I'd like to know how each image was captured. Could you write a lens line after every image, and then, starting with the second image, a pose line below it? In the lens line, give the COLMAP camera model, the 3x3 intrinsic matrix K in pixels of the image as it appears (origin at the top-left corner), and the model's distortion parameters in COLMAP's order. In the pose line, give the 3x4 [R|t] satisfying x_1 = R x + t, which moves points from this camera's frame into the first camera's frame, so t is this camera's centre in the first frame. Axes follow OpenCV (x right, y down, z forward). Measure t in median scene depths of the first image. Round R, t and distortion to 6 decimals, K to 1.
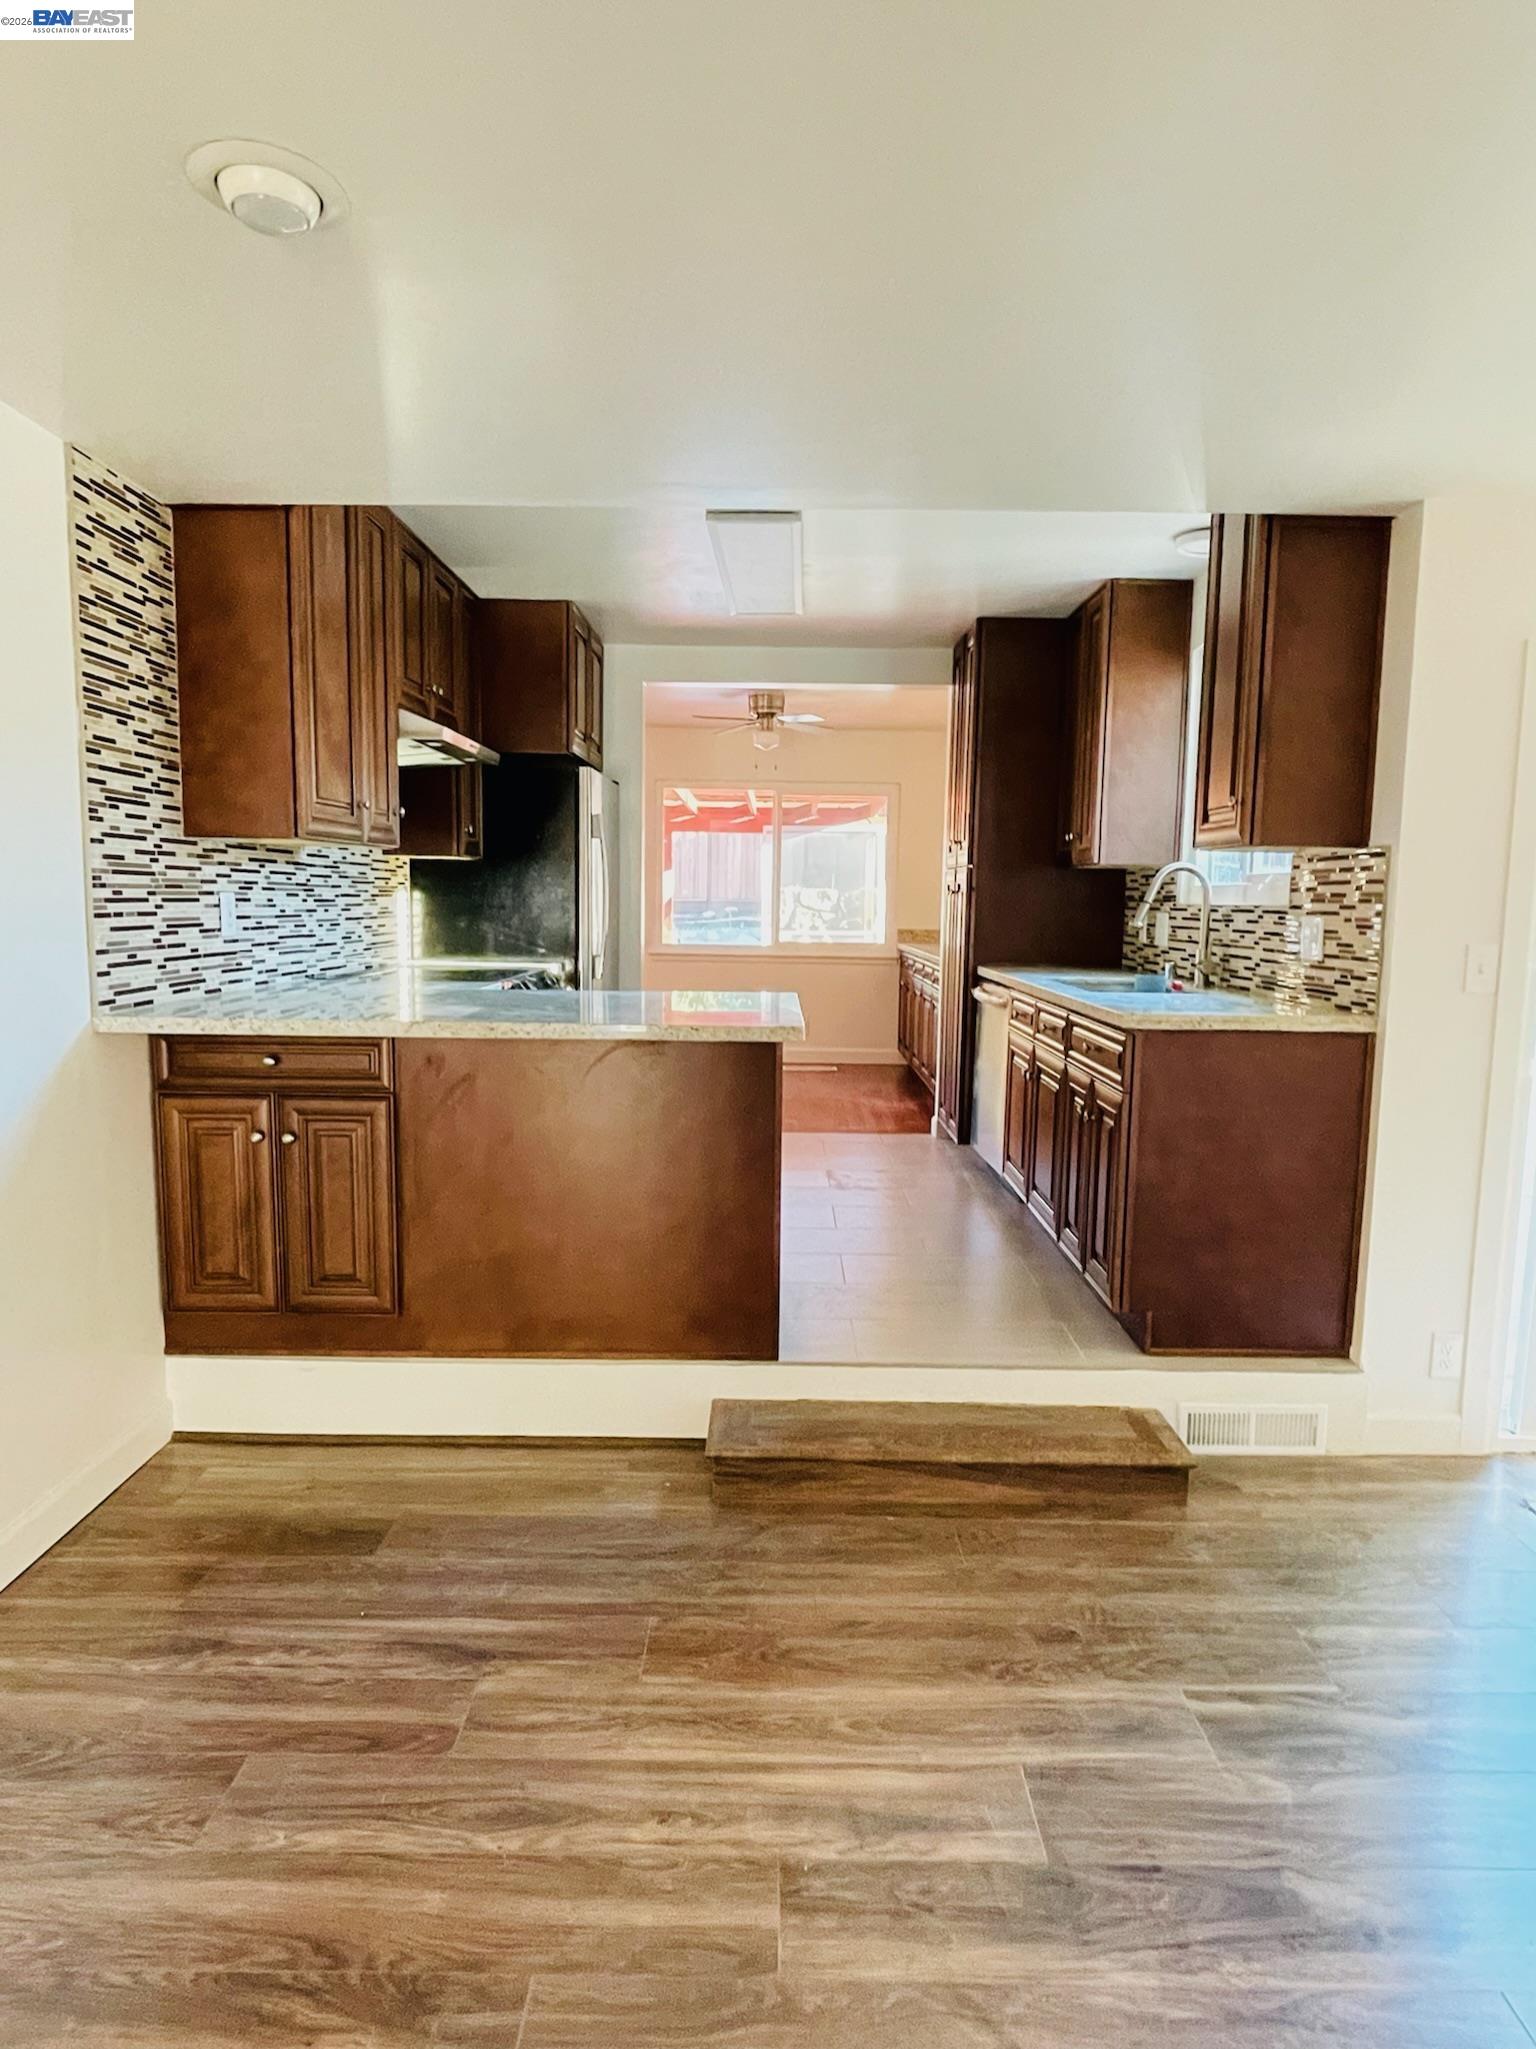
lens RADIAL K [[1145.5, 0, 768.0], [0, 1145.5, 1024.5], [0, 0, 1]] dist [-0.003624, -0.000505]
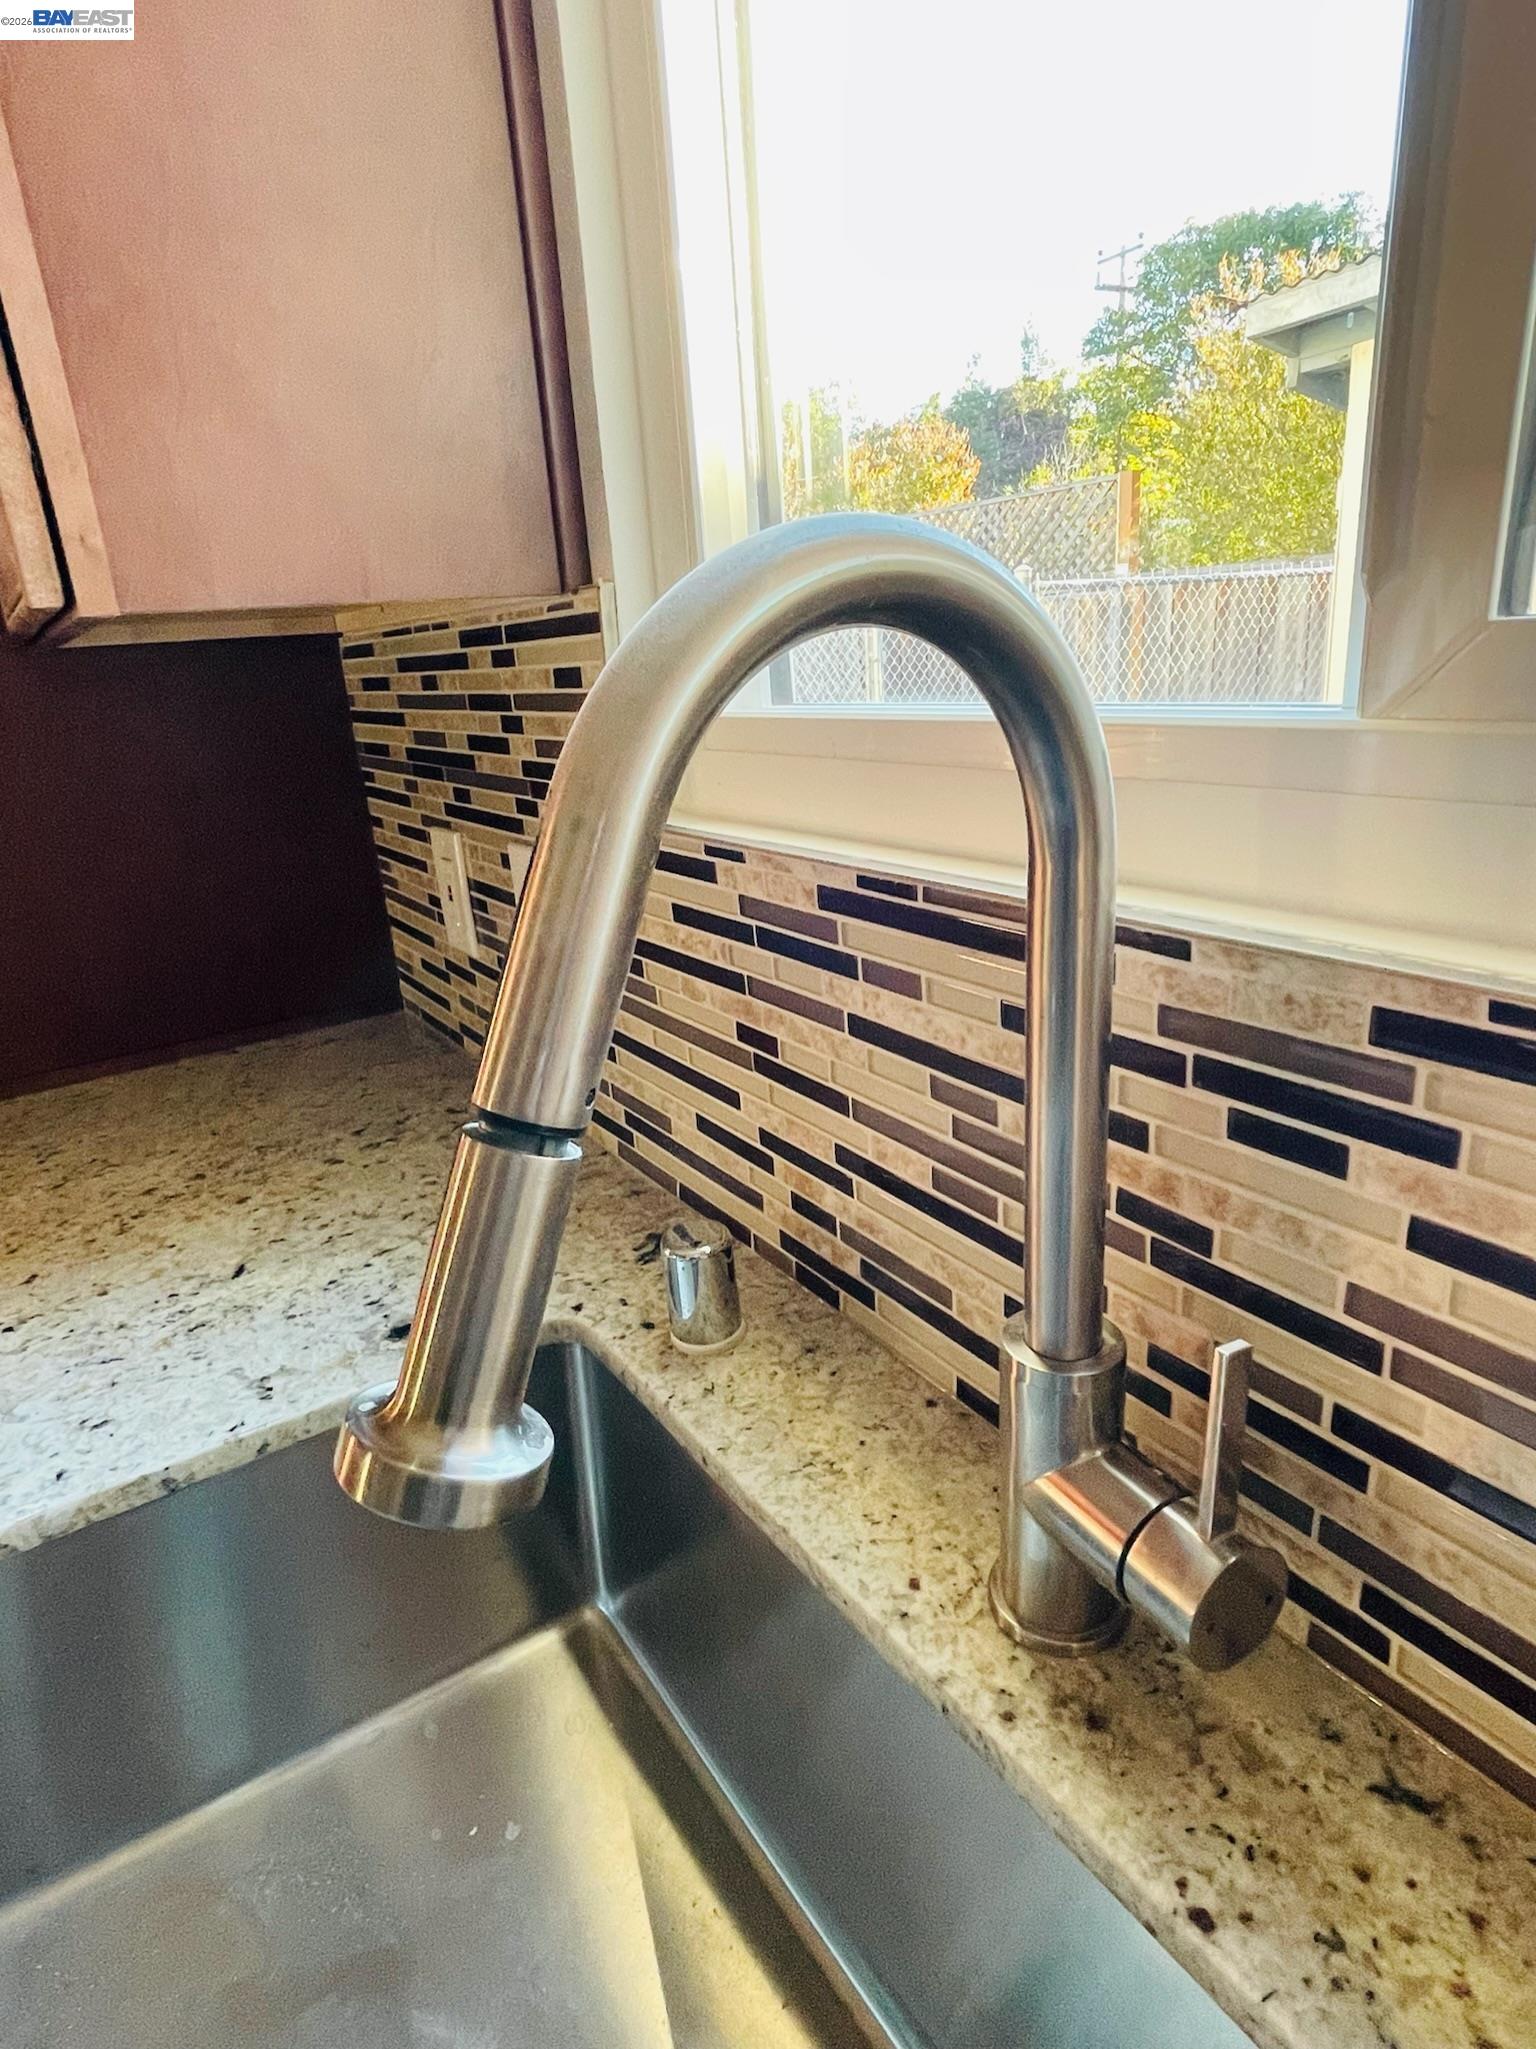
lens RADIAL K [[1145.5, 0, 768.0], [0, 1145.5, 1024.5], [0, 0, 1]] dist [-0.003624, -0.000505]
pose [[0.823315, -0.245010, 0.511980, 0.408439], [0.139813, 0.961782, 0.235430, -0.168455], [-0.550096, -0.122252, 0.826105, 1.233734]]
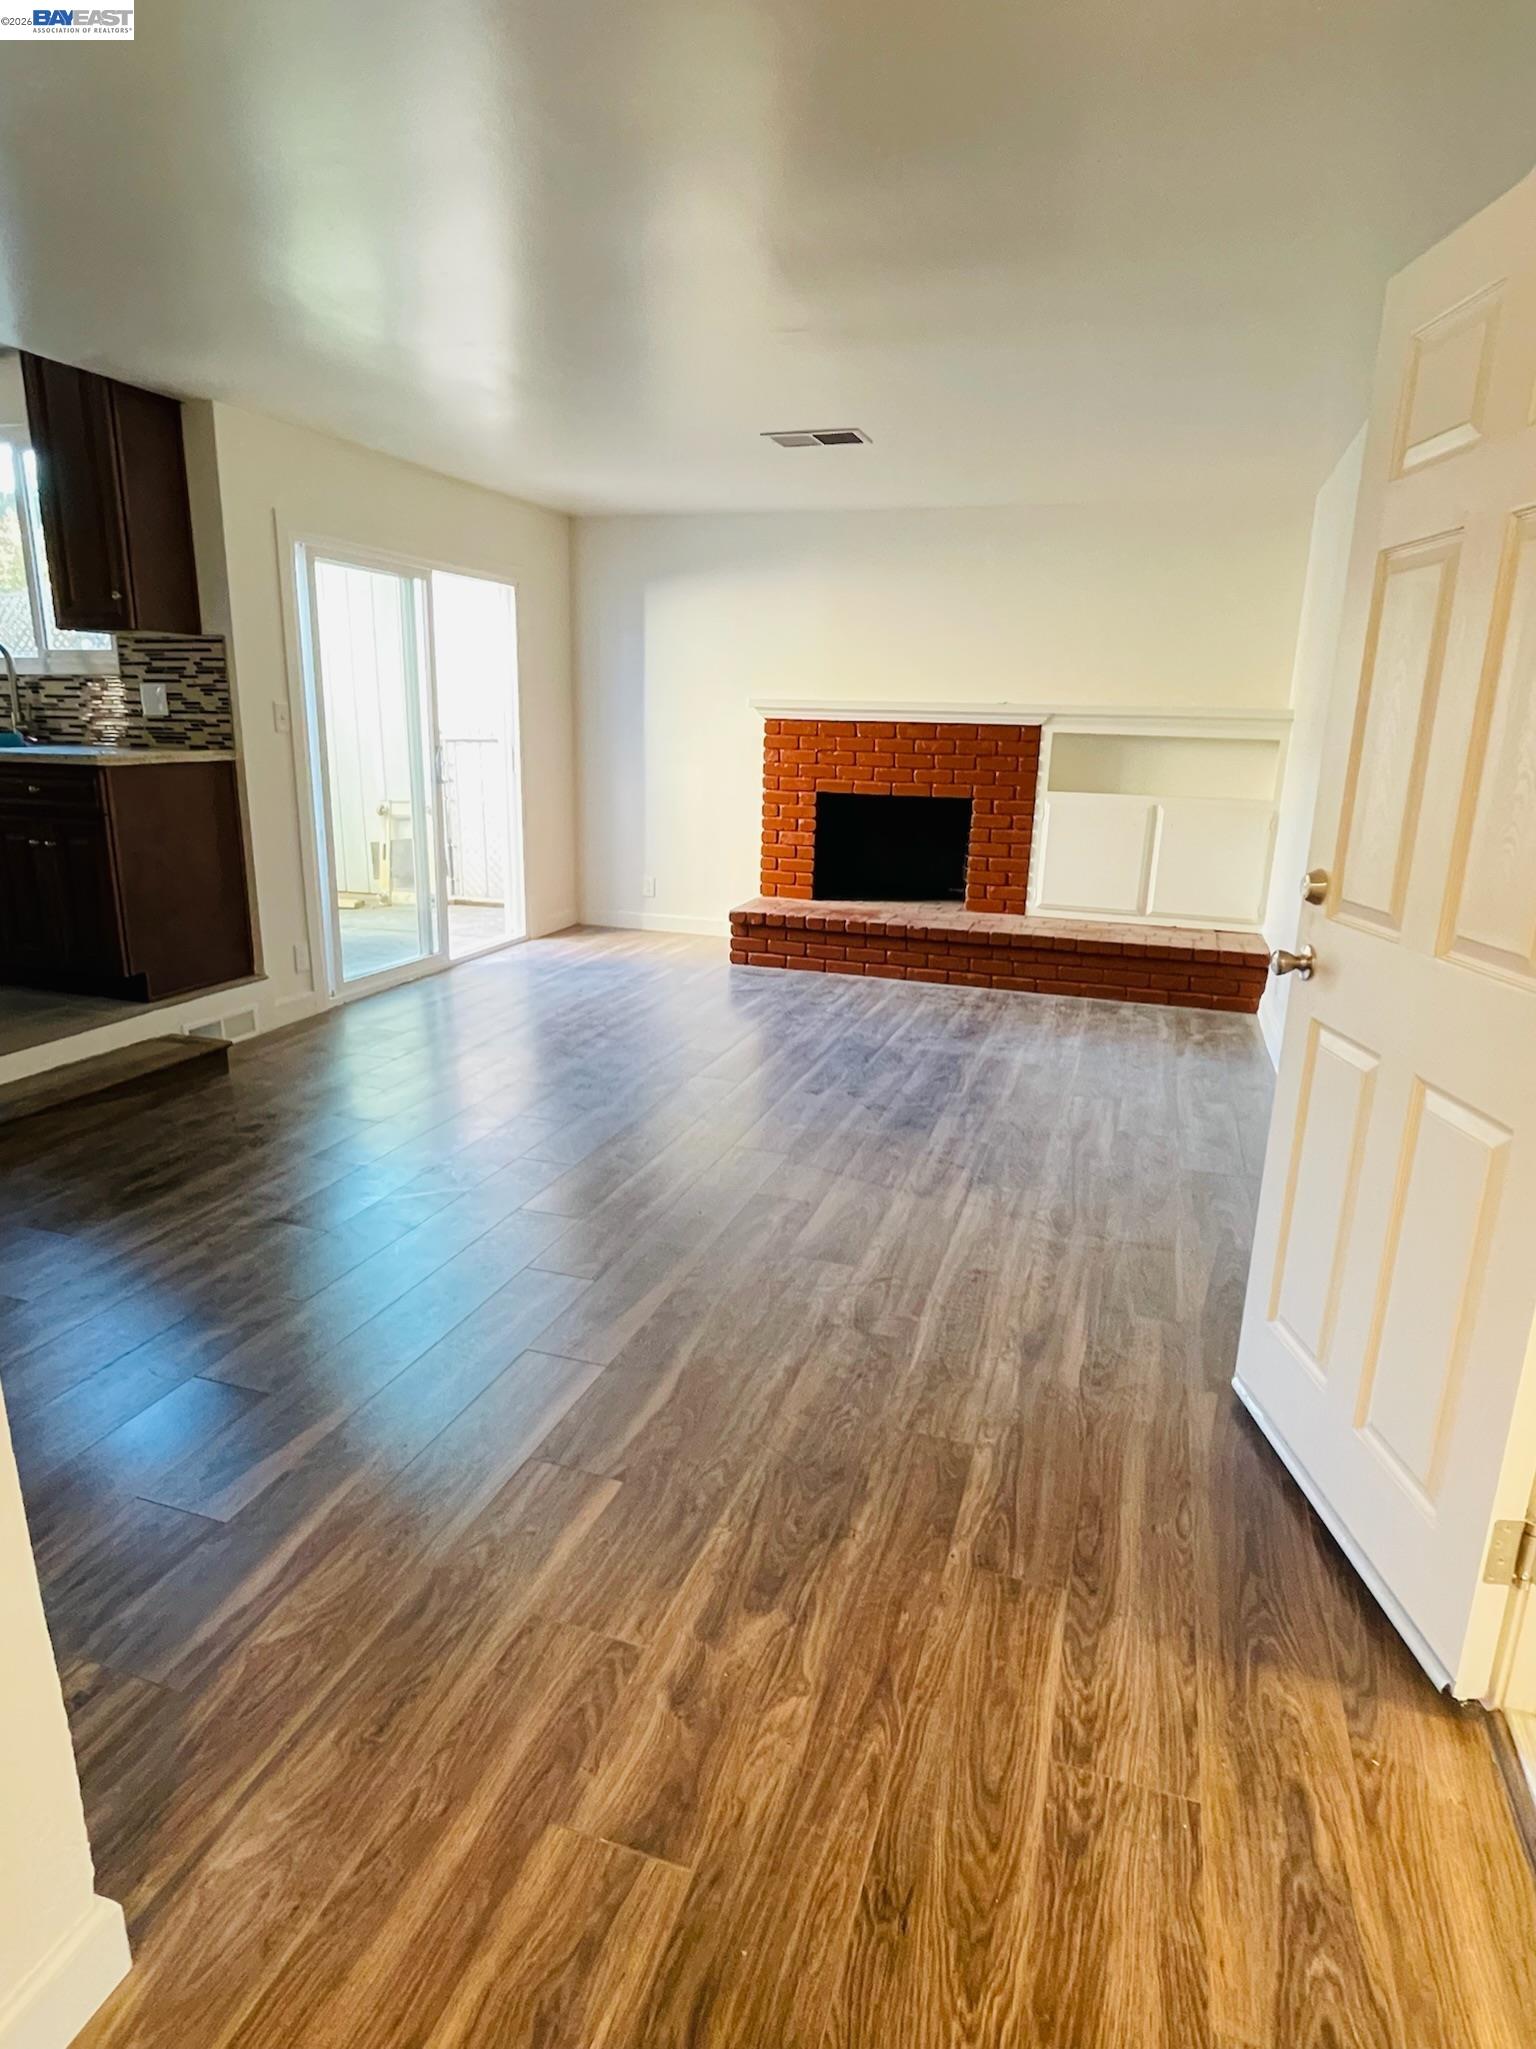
lens RADIAL K [[1145.5, 0, 768.0], [0, 1145.5, 1024.5], [0, 0, 1]] dist [-0.003624, -0.000505]
pose [[0.307028, -0.253742, 0.917251, -0.753032], [0.088484, 0.967238, 0.237953, 0.047759], [-0.947578, 0.008104, 0.319421, -0.176059]]
